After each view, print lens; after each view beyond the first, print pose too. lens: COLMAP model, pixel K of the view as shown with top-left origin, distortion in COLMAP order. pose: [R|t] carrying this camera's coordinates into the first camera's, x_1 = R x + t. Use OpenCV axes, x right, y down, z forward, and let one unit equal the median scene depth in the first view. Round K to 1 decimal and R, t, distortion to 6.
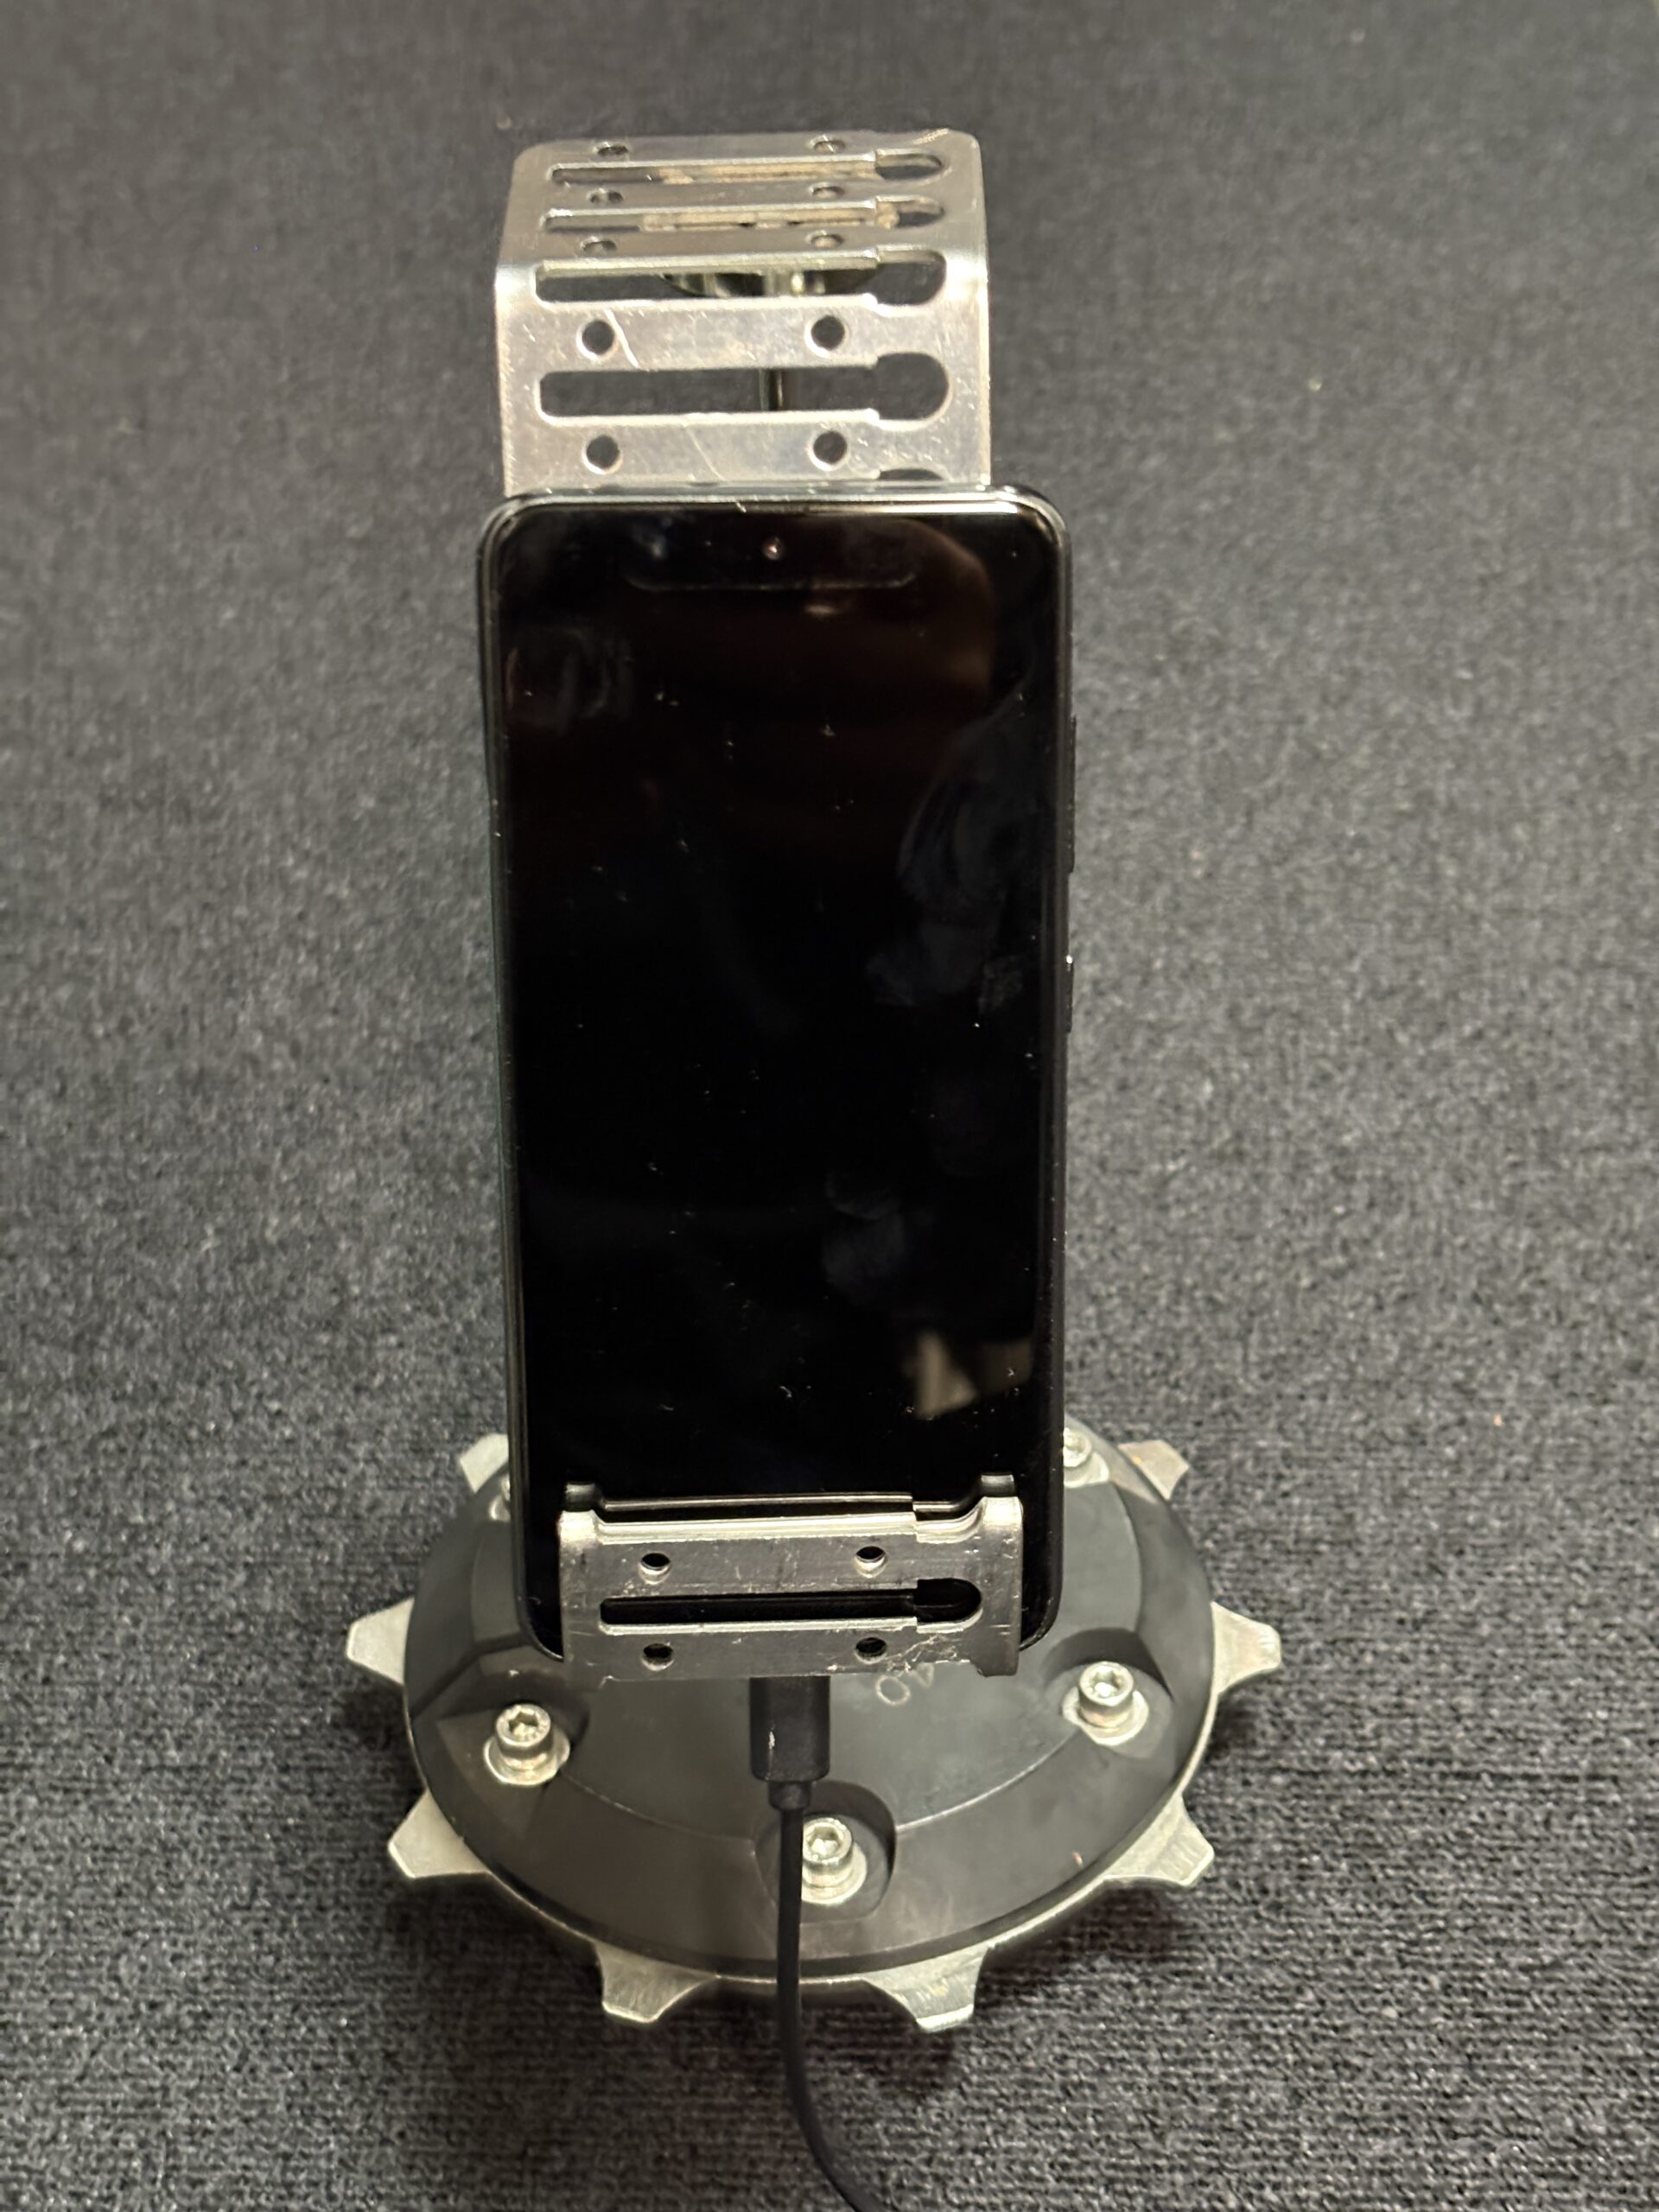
lens RADIAL K [[3366.9, 0, 836.3], [0, 3366.9, 1102.1], [0, 0, 1]] dist [0.268202, -1.104593]
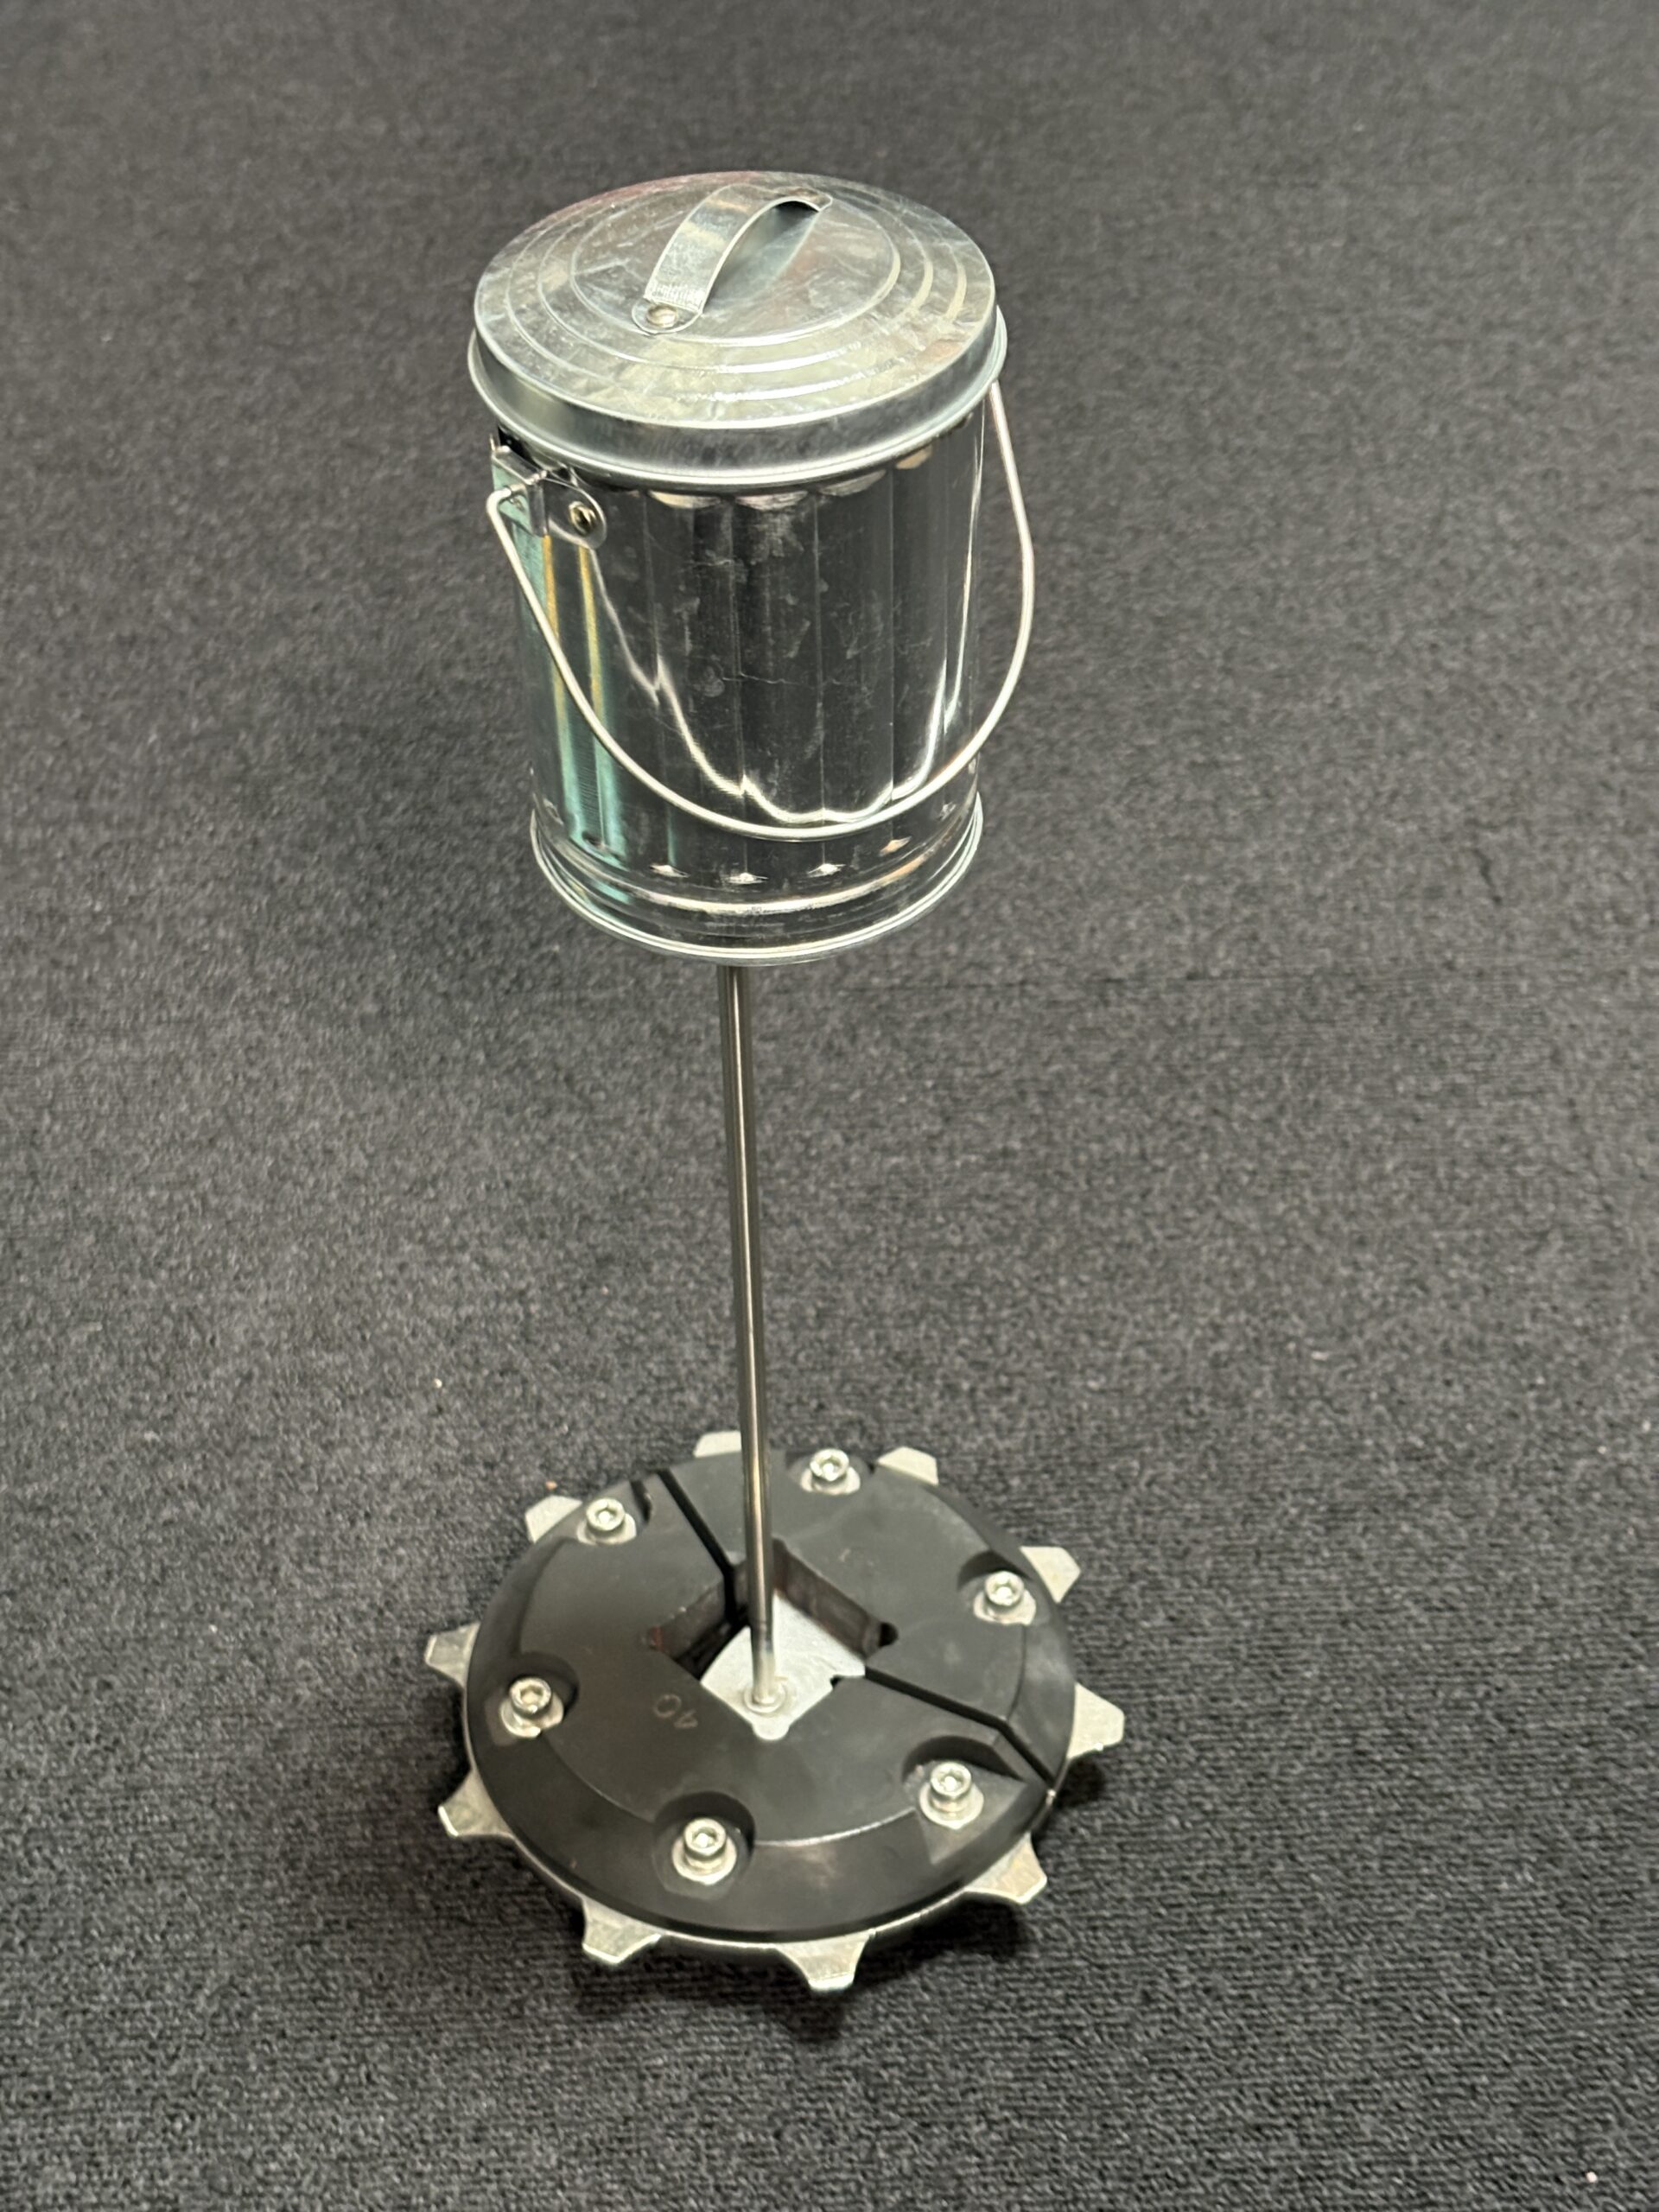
lens RADIAL K [[3356.4, 0, 838.9], [0, 3356.4, 1104.4], [0, 0, 1]] dist [0.242179, -1.005462]
pose [[0.995764, -0.048046, 0.078394, -0.004820], [0.043399, 0.997258, 0.059936, 0.139371], [-0.081058, -0.056280, 0.995119, -0.605917]]
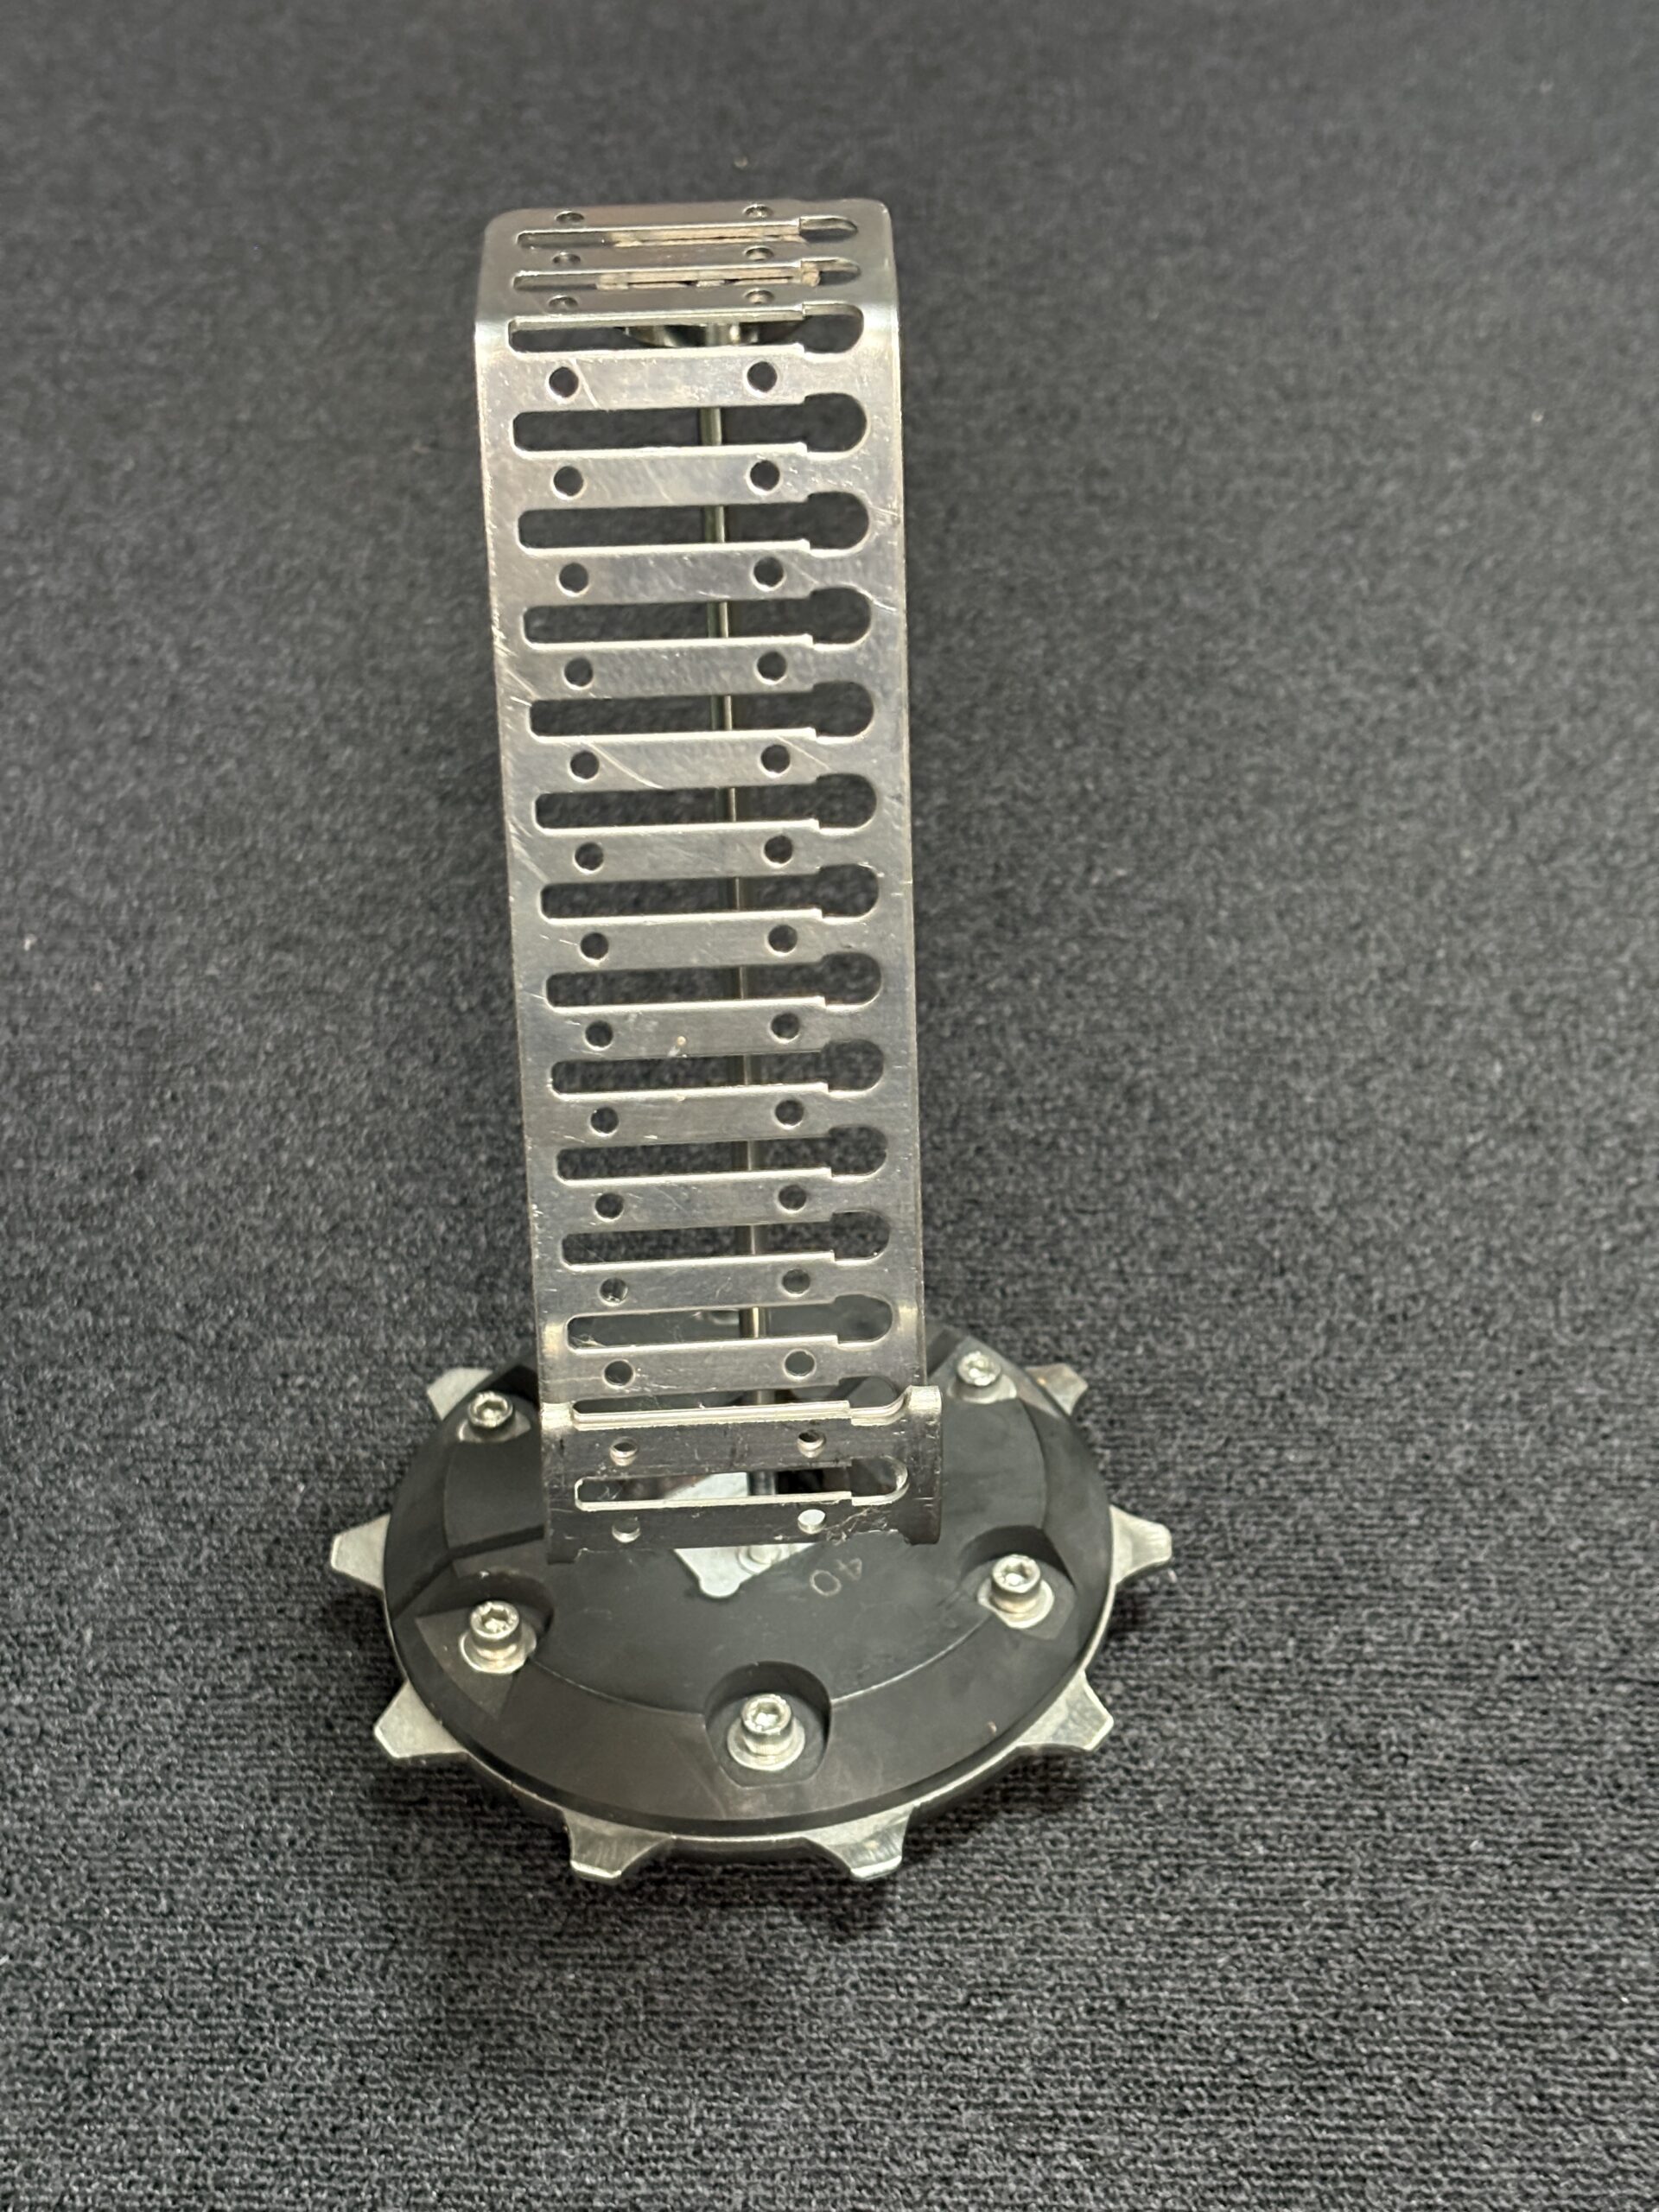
lens RADIAL K [[3366.9, 0, 836.3], [0, 3366.9, 1102.1], [0, 0, 1]] dist [0.268202, -1.104593]
pose [[0.999932, 0.011517, -0.001709, -0.111558], [-0.011530, 0.999904, -0.007715, 0.019737], [0.001620, 0.007734, 0.999969, -0.090058]]
